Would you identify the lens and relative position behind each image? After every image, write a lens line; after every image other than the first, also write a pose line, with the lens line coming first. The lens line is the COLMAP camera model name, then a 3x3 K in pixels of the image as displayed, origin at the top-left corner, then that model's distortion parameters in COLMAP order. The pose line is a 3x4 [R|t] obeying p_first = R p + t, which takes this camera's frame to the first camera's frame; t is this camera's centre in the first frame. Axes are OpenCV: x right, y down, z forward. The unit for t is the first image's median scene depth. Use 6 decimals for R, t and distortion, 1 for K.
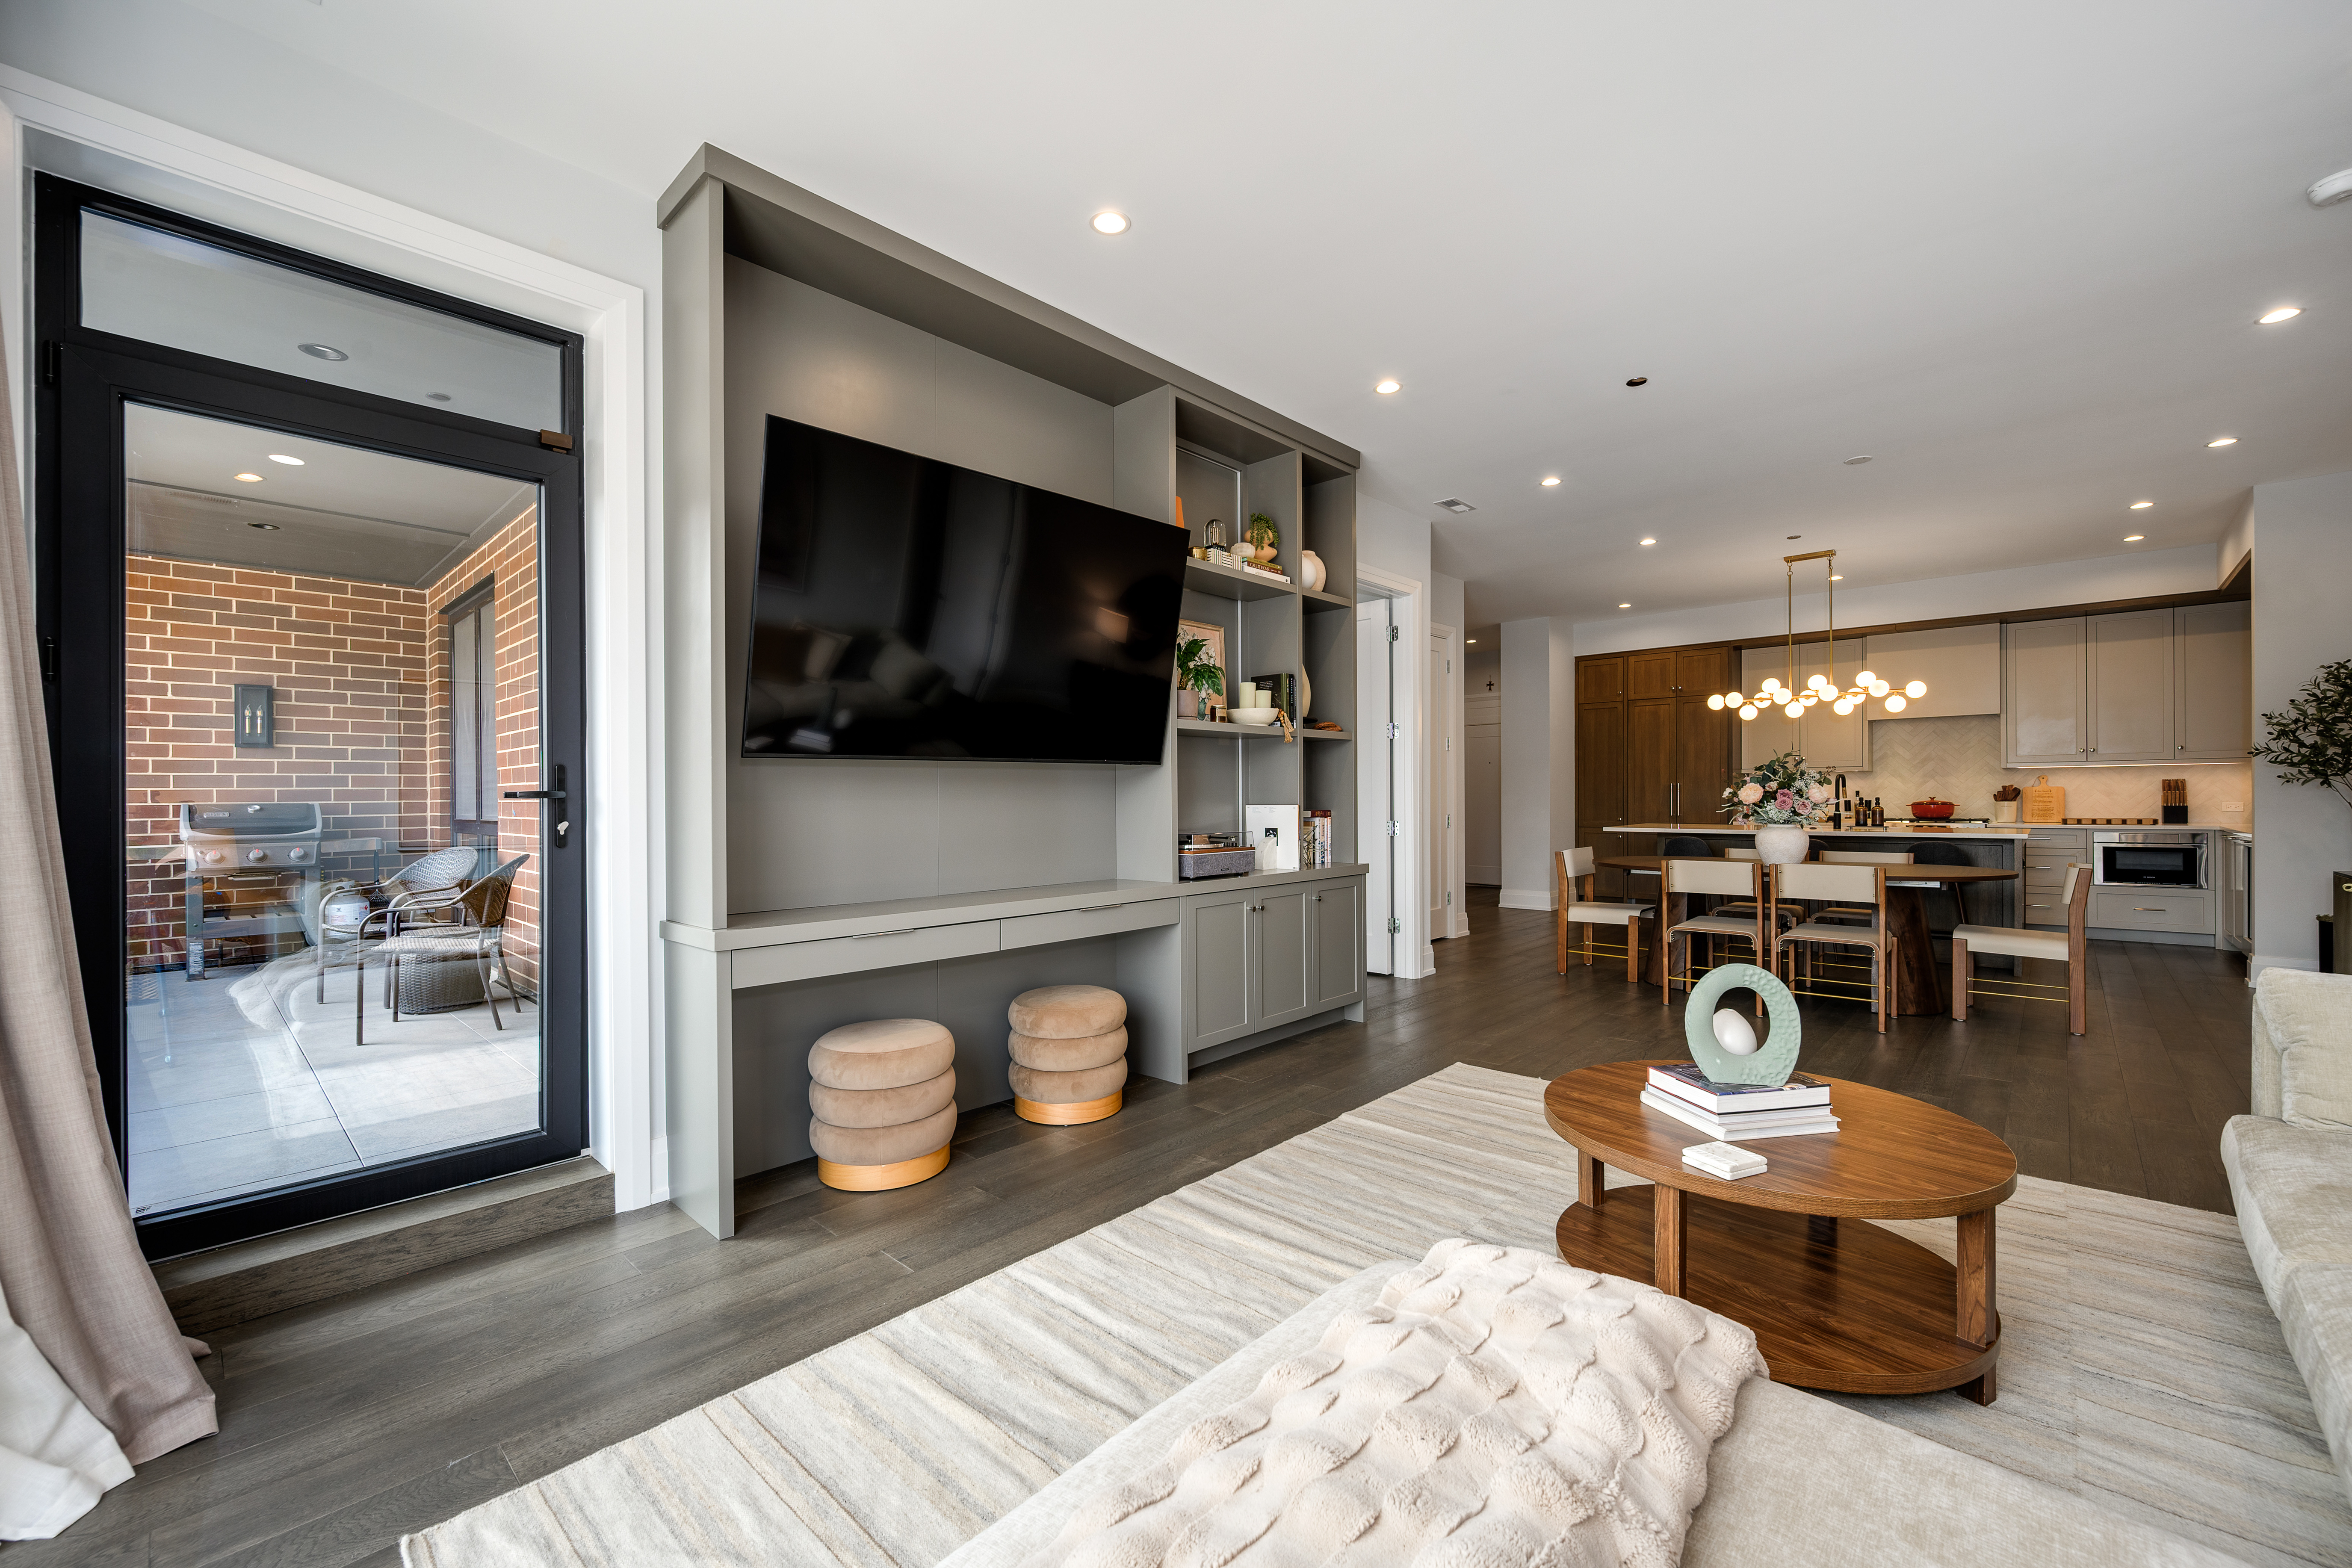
lens RADIAL K [[933.5, 0, 1174.3], [0, 933.5, 803.2], [0, 0, 1]] dist [-0.008834, 0.001062]
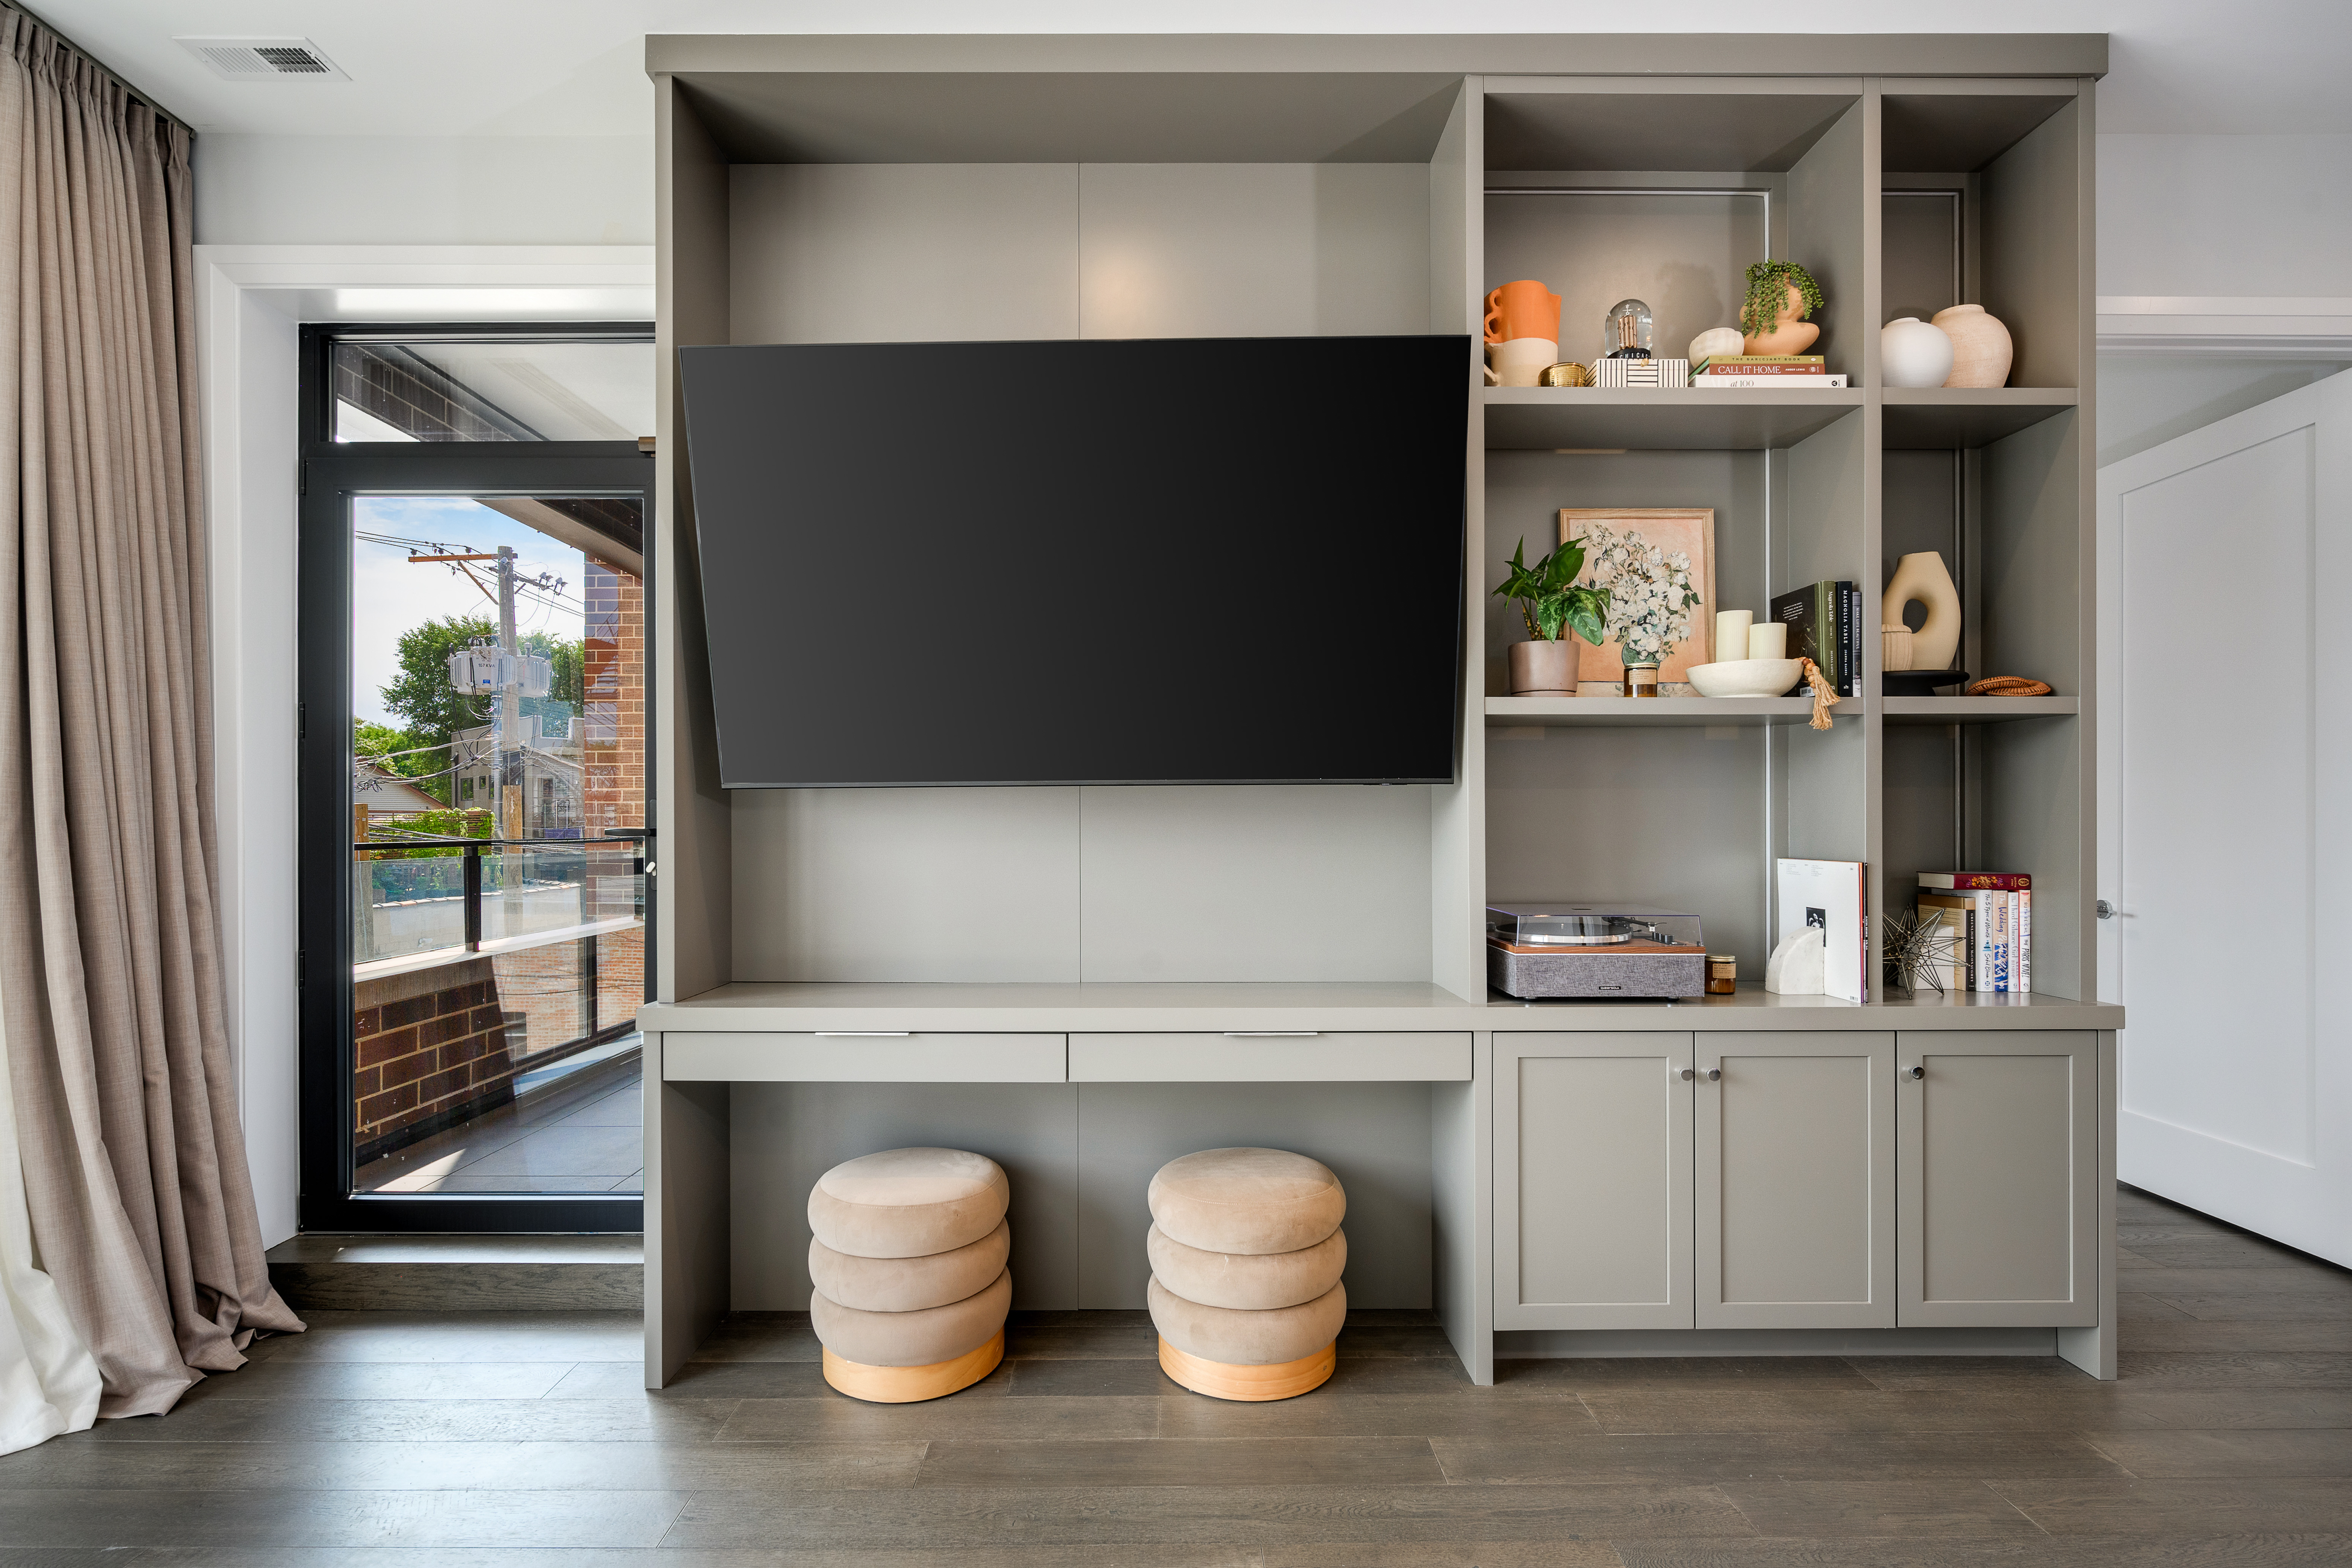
lens RADIAL K [[1118.5, 0, 1160.3], [0, 1118.5, 824.6], [0, 0, 1]] dist [-0.002405, -0.000505]
pose [[0.692774, 0.009323, -0.721095, 0.257927], [-0.011050, 0.999936, 0.002312, -0.012948], [0.721071, 0.006366, 0.692832, 0.324967]]
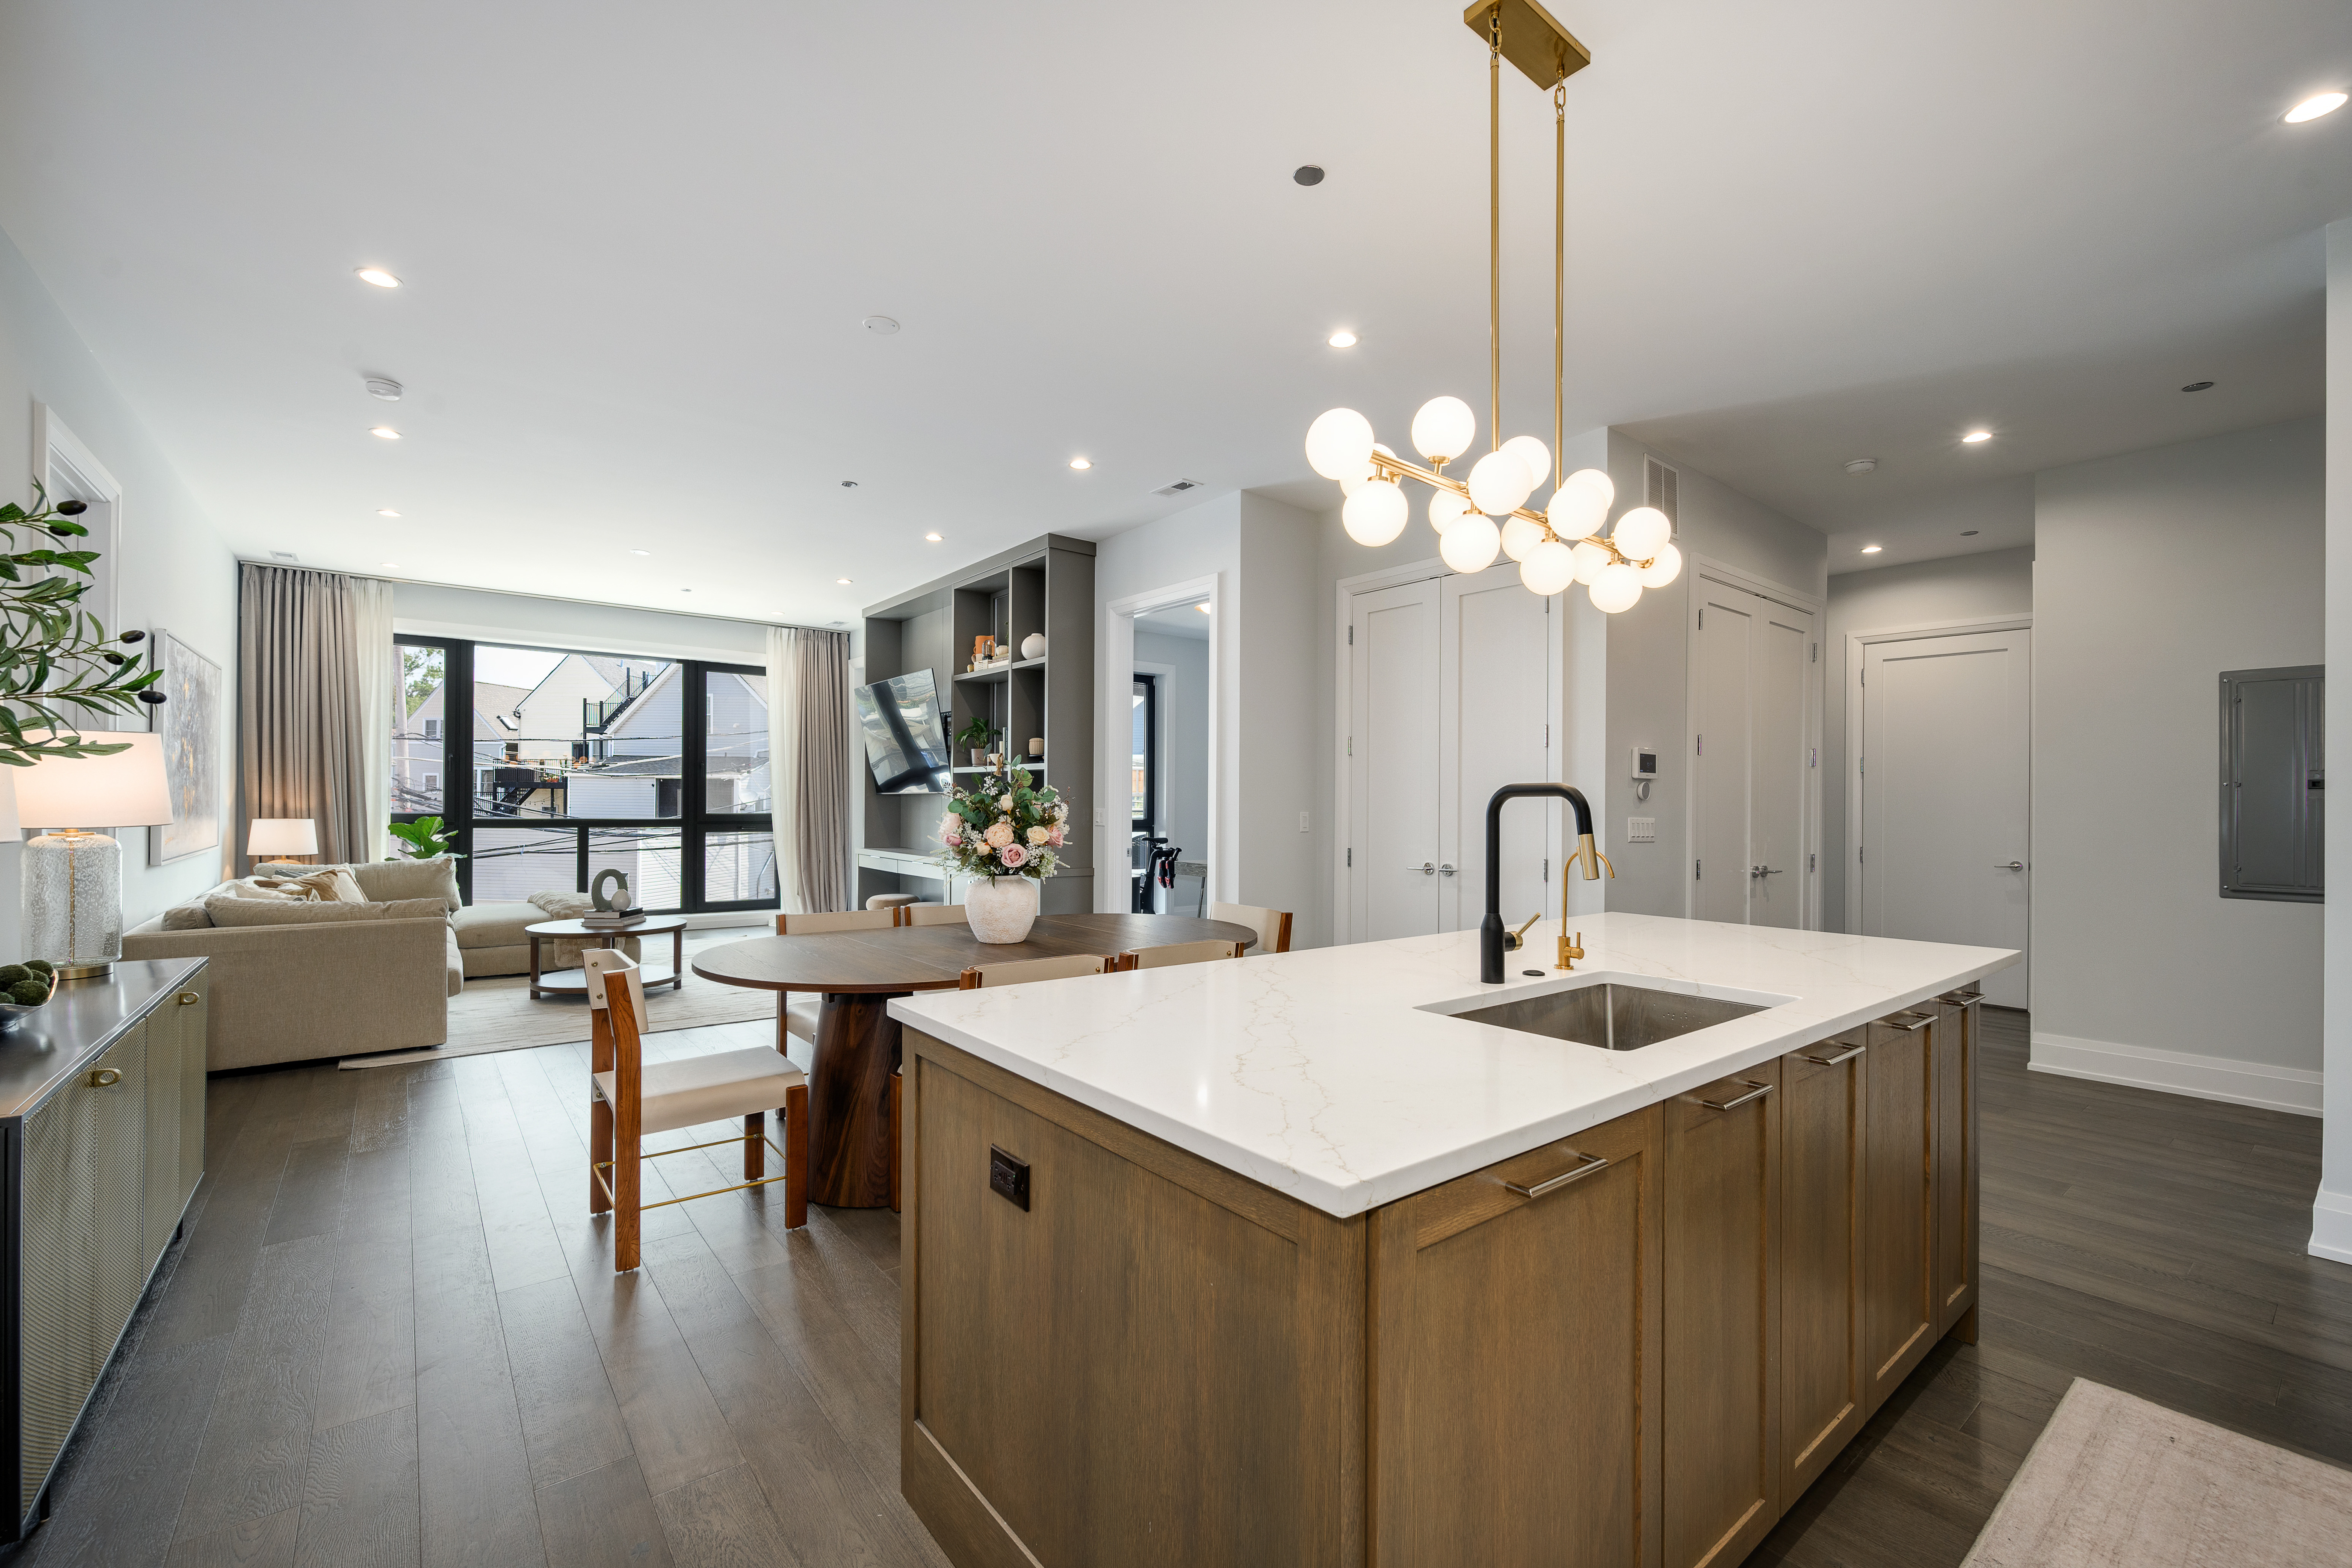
lens RADIAL K [[958.8, 0, 1171.4], [0, 958.8, 794.9], [0, 0, 1]] dist [0.002122, -0.000012]
pose [[-0.134372, 0.001061, -0.990930, 1.380793], [-0.016873, 0.999852, 0.003358, -0.039631], [0.990787, 0.017171, -0.134334, 1.291632]]
